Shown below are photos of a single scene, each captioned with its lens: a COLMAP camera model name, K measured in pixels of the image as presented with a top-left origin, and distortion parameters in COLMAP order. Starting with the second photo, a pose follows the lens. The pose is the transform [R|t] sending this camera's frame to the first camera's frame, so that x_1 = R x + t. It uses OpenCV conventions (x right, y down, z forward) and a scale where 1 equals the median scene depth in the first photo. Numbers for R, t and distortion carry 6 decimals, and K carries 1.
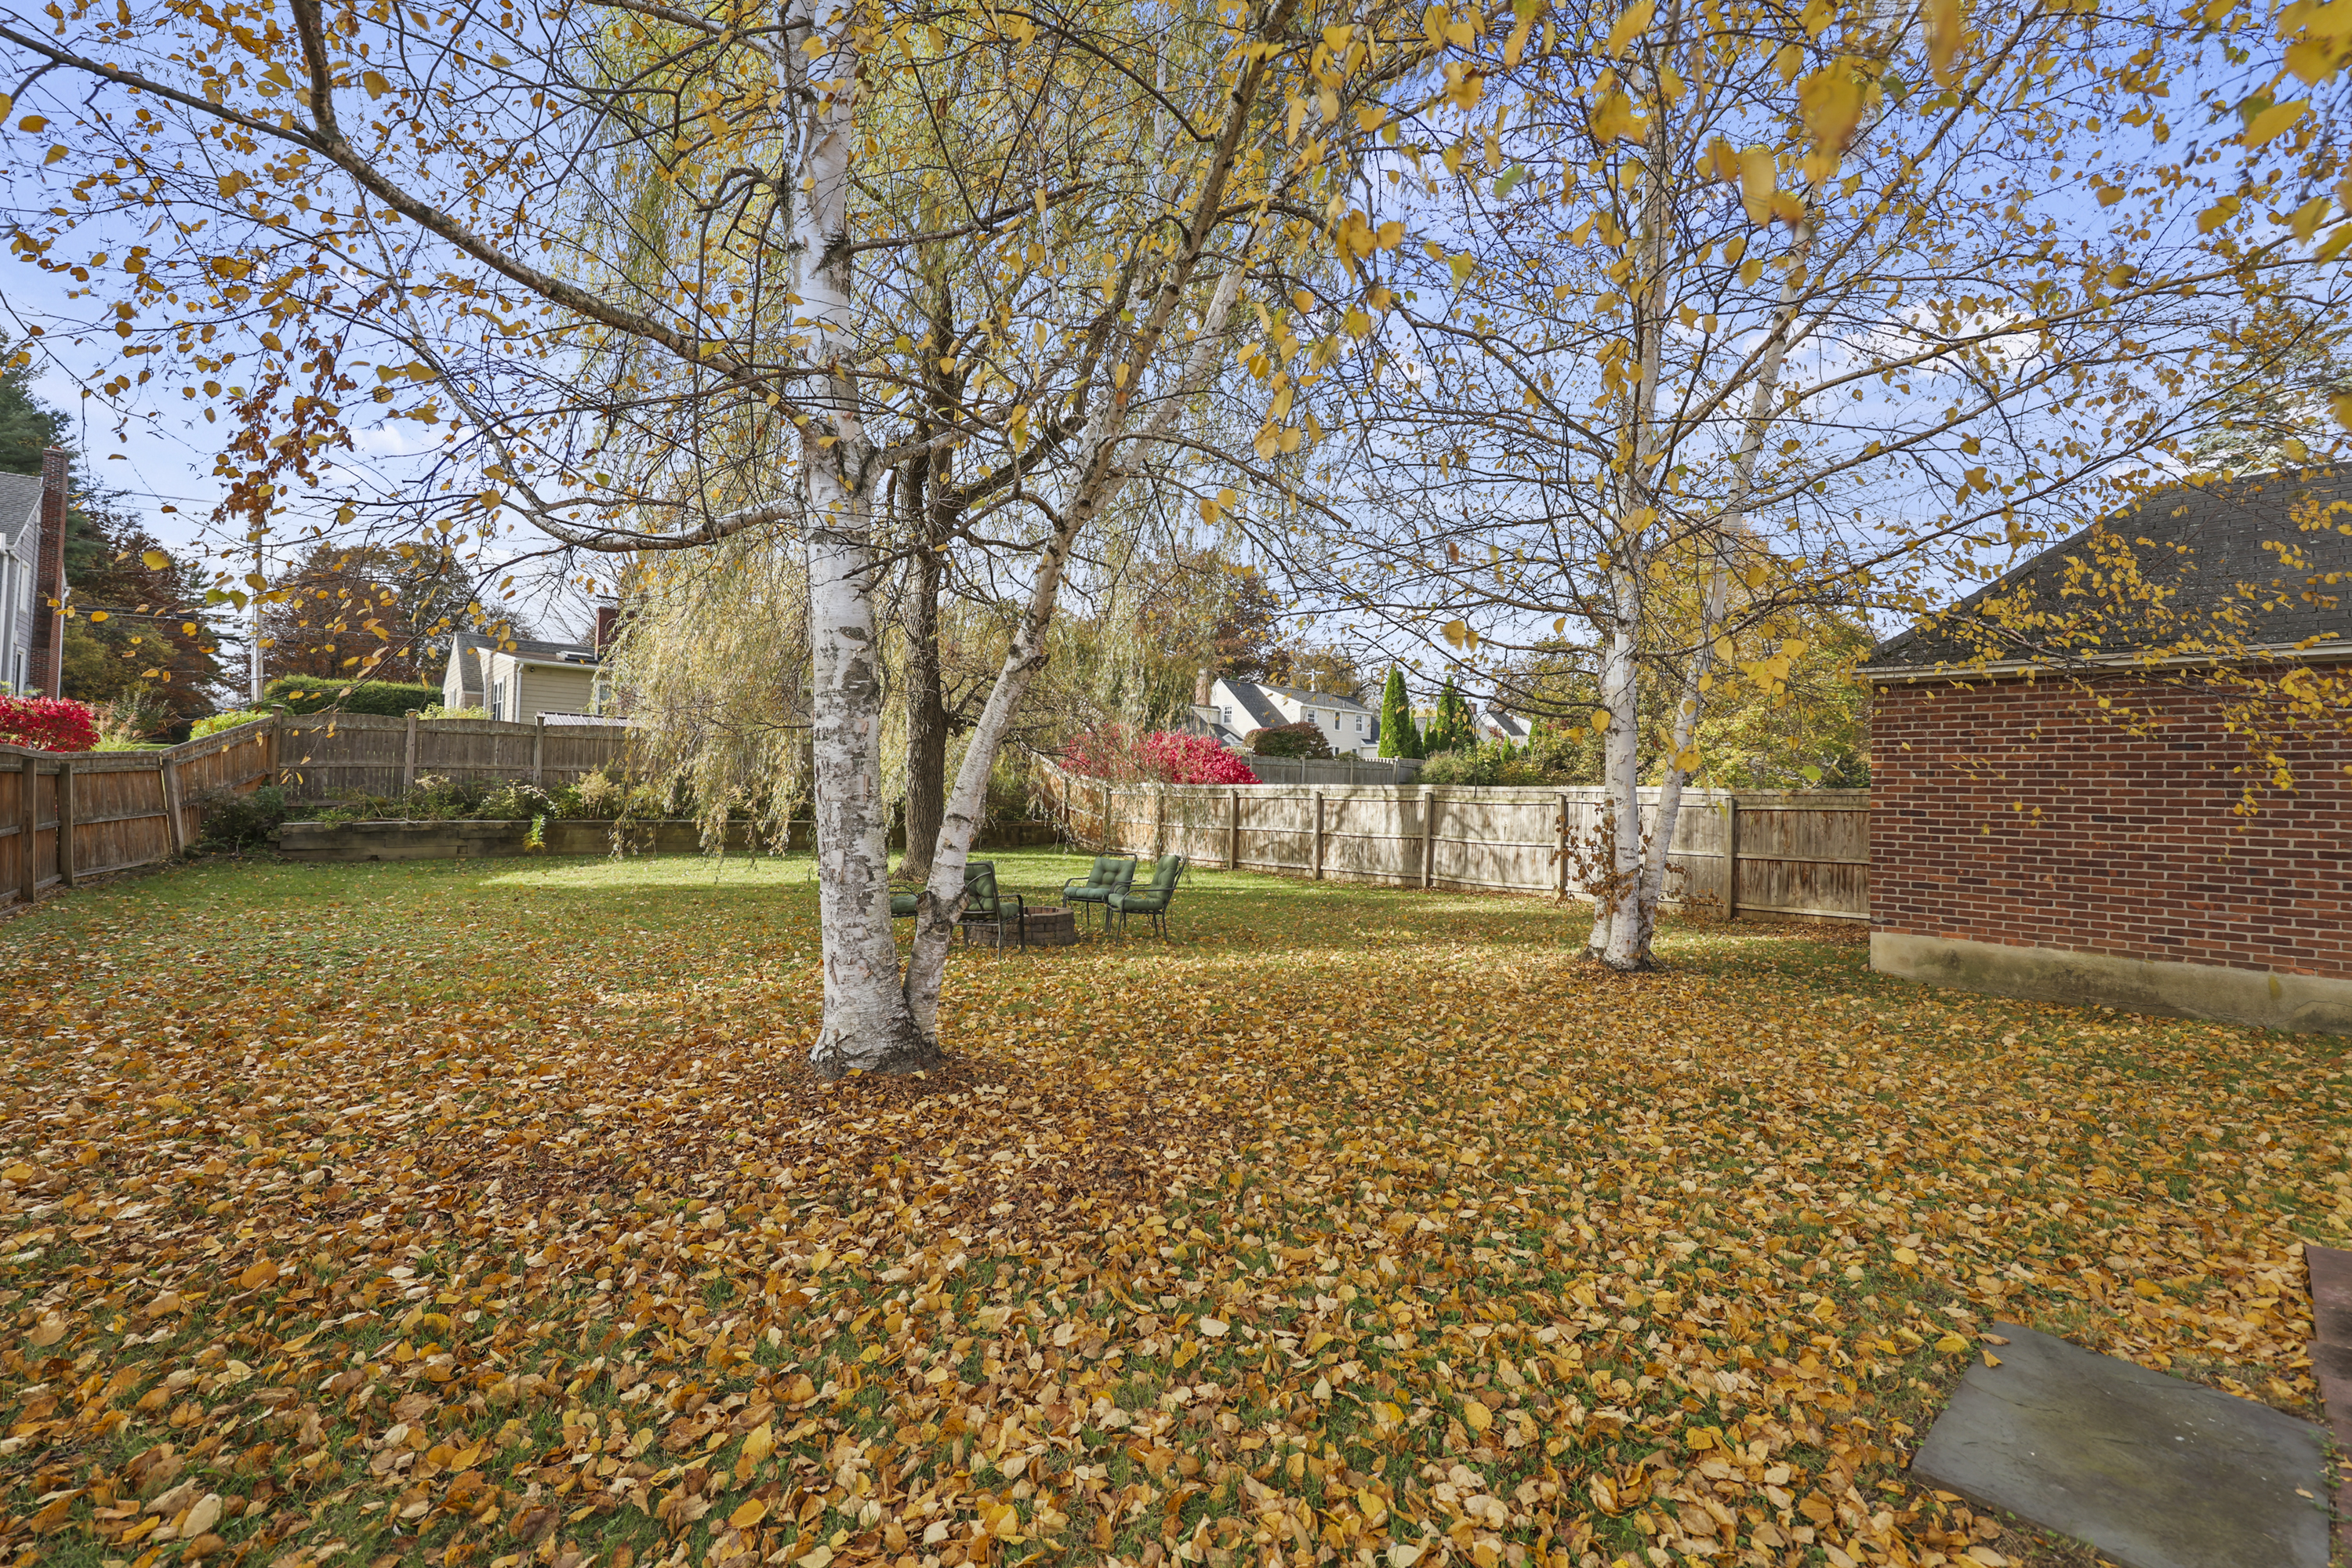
lens RADIAL K [[1011.4, 0, 1178.4], [0, 1011.4, 838.4], [0, 0, 1]] dist [-0.000622, -0.000059]
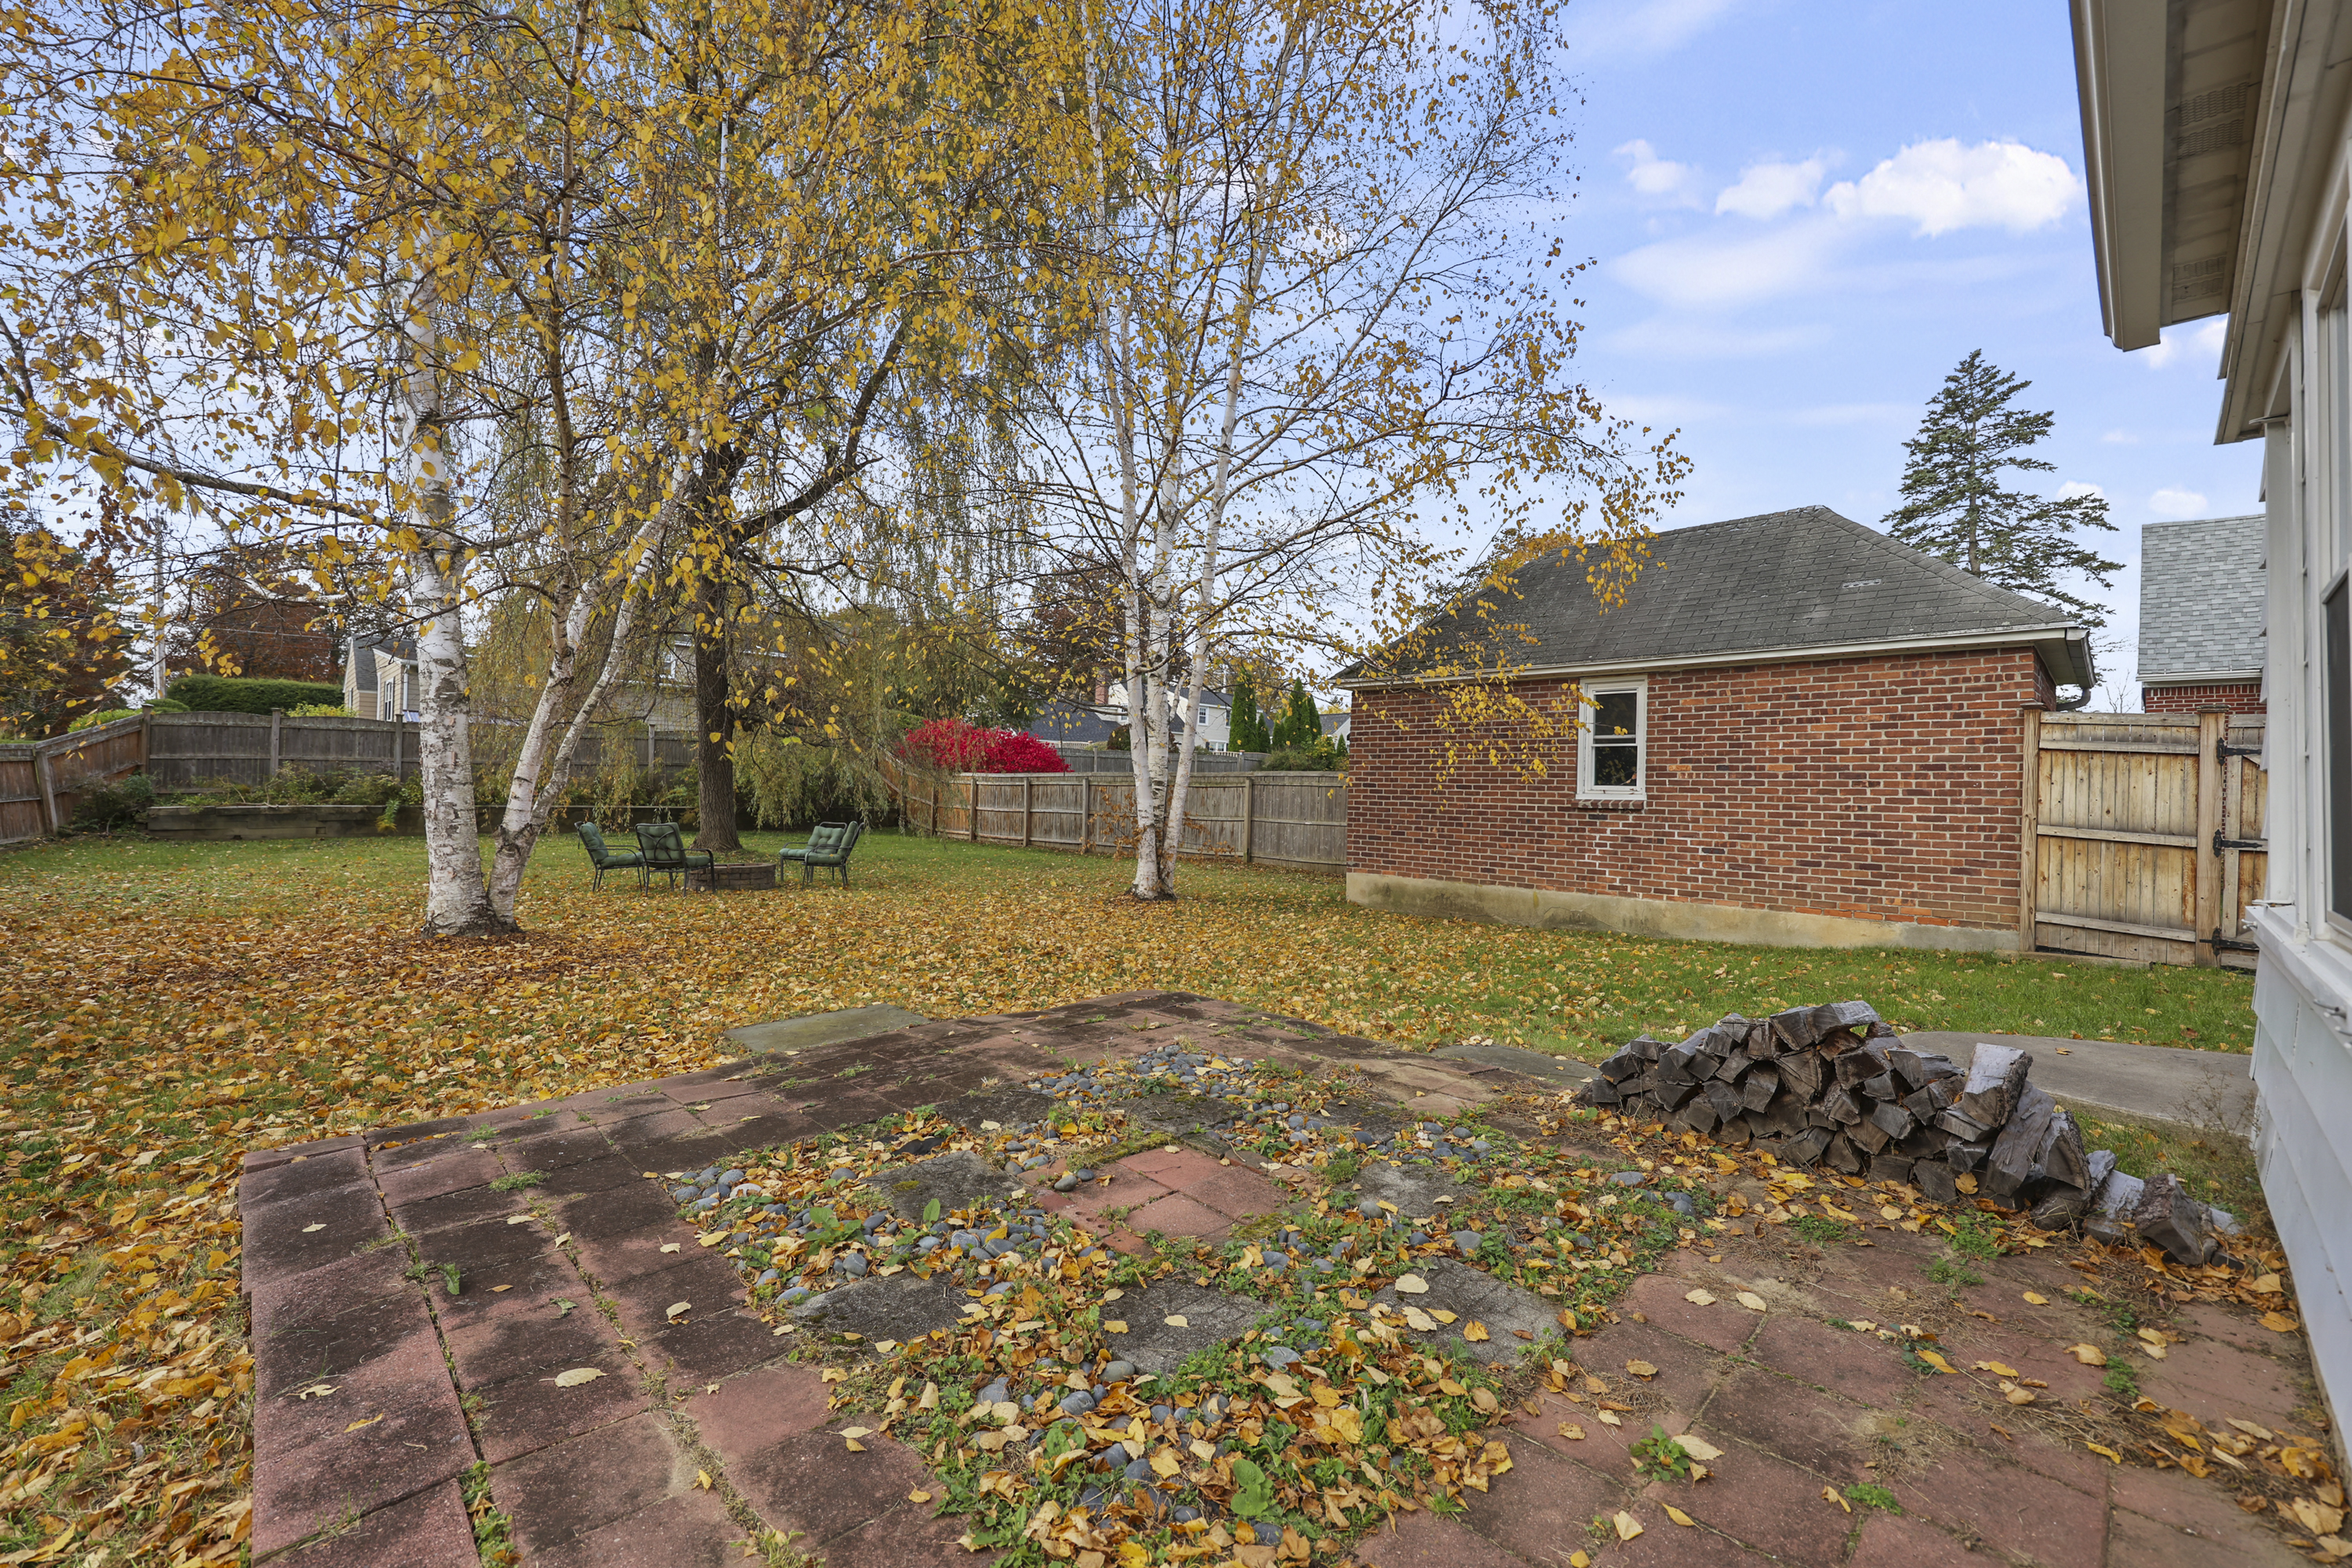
lens RADIAL K [[965.2, 0, 1175.1], [0, 965.2, 841.8], [0, 0, 1]] dist [-0.001722, -0.000250]
pose [[0.997957, -0.006486, 0.063556, 0.231086], [0.005815, 0.999926, 0.010730, 0.022031], [-0.063621, -0.010339, 0.997921, -0.186854]]
